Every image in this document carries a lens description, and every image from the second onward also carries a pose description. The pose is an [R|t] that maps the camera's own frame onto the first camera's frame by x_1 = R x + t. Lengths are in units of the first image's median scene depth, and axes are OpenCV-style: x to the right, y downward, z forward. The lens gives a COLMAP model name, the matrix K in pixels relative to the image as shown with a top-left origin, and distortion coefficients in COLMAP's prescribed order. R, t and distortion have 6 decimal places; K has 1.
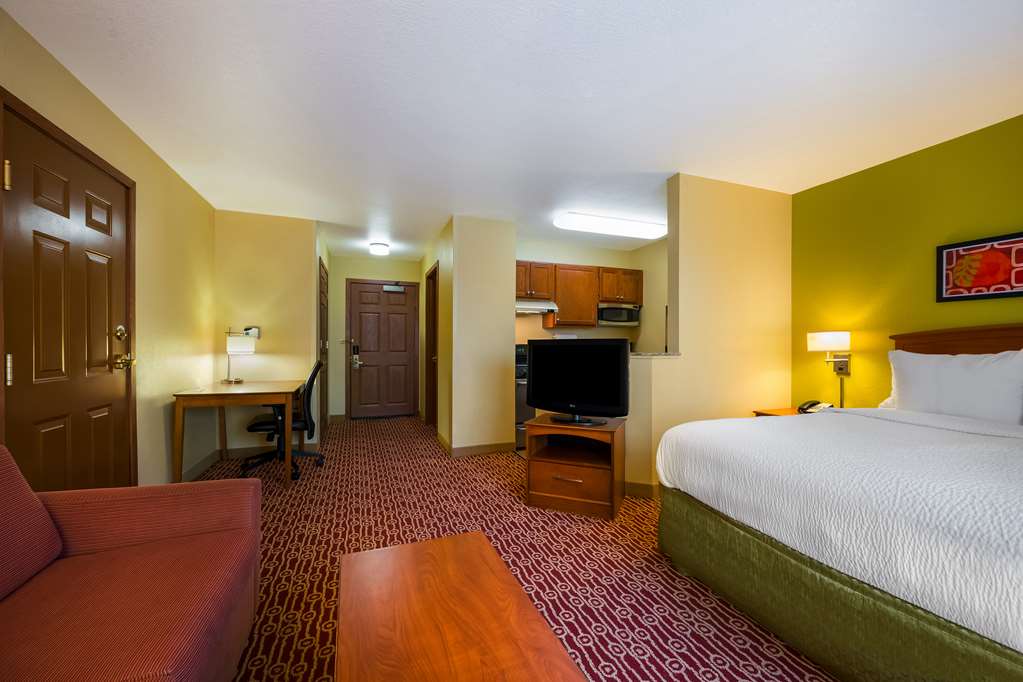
lens RADIAL K [[412.9, 0, 517.1], [0, 412.9, 338.3], [0, 0, 1]] dist [0.000078, -0.000407]
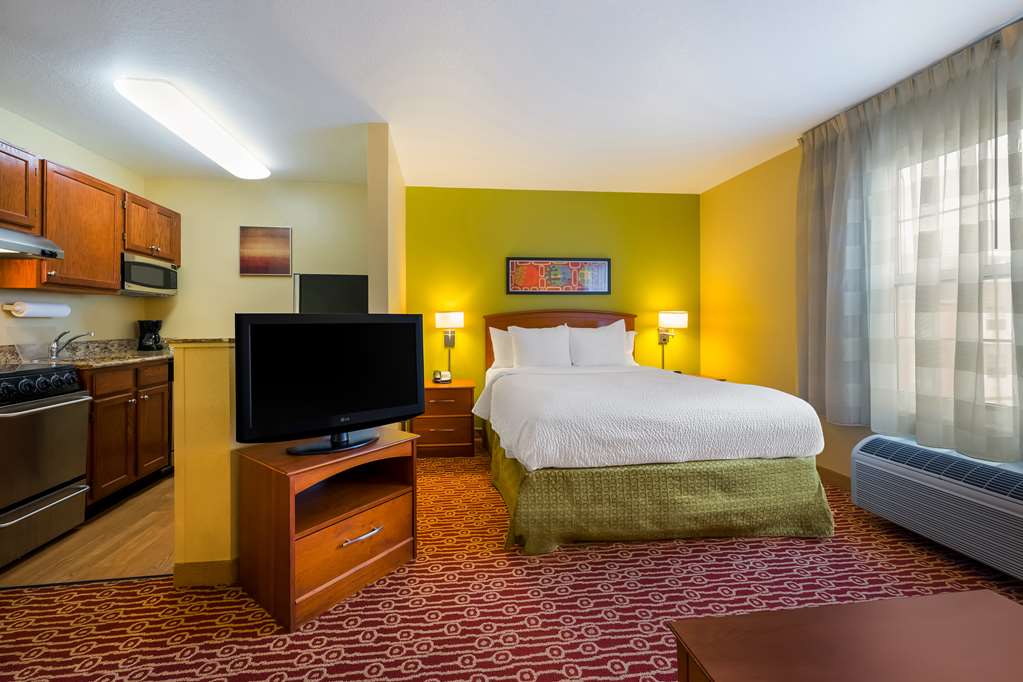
lens RADIAL K [[412.9, 0, 491.6], [0, 412.9, 322.4], [0, 0, 1]] dist [0.000078, -0.000407]
pose [[0.250800, -0.005690, 0.968022, -0.447807], [-0.011367, 0.999896, 0.008822, 0.003295], [-0.967972, -0.013217, 0.250709, 0.662692]]
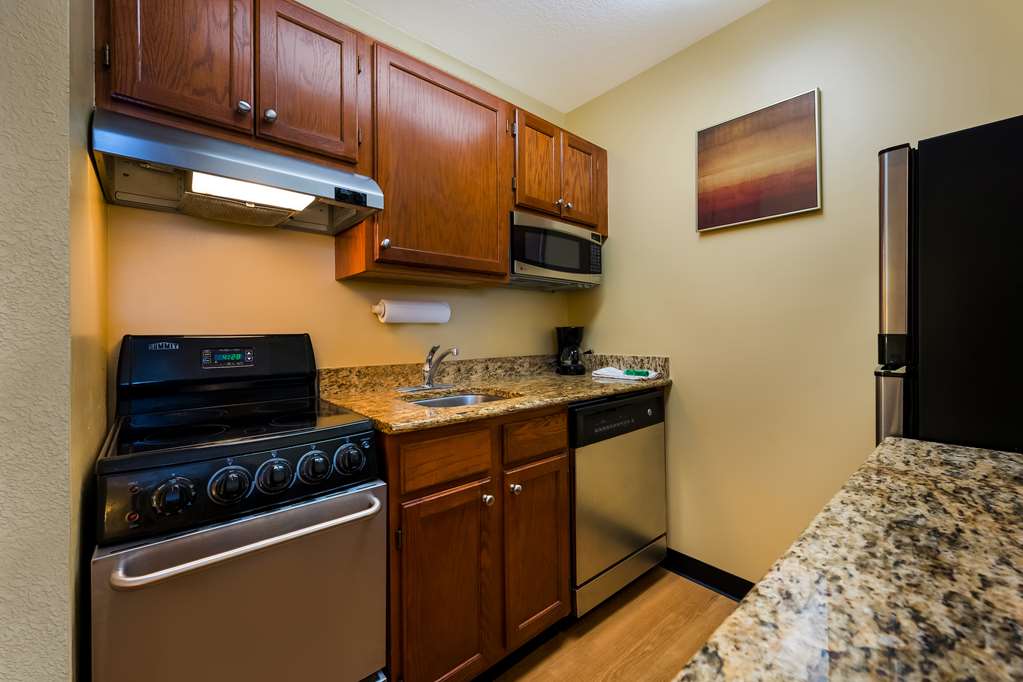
lens RADIAL K [[412.9, 0, 512.6], [0, 412.9, 331.4], [0, 0, 1]] dist [0.000078, -0.000407]
pose [[0.939697, -0.016878, 0.341590, 0.149442], [0.013515, 0.999834, 0.012223, 0.018342], [-0.341740, -0.006869, 0.939769, 1.285164]]
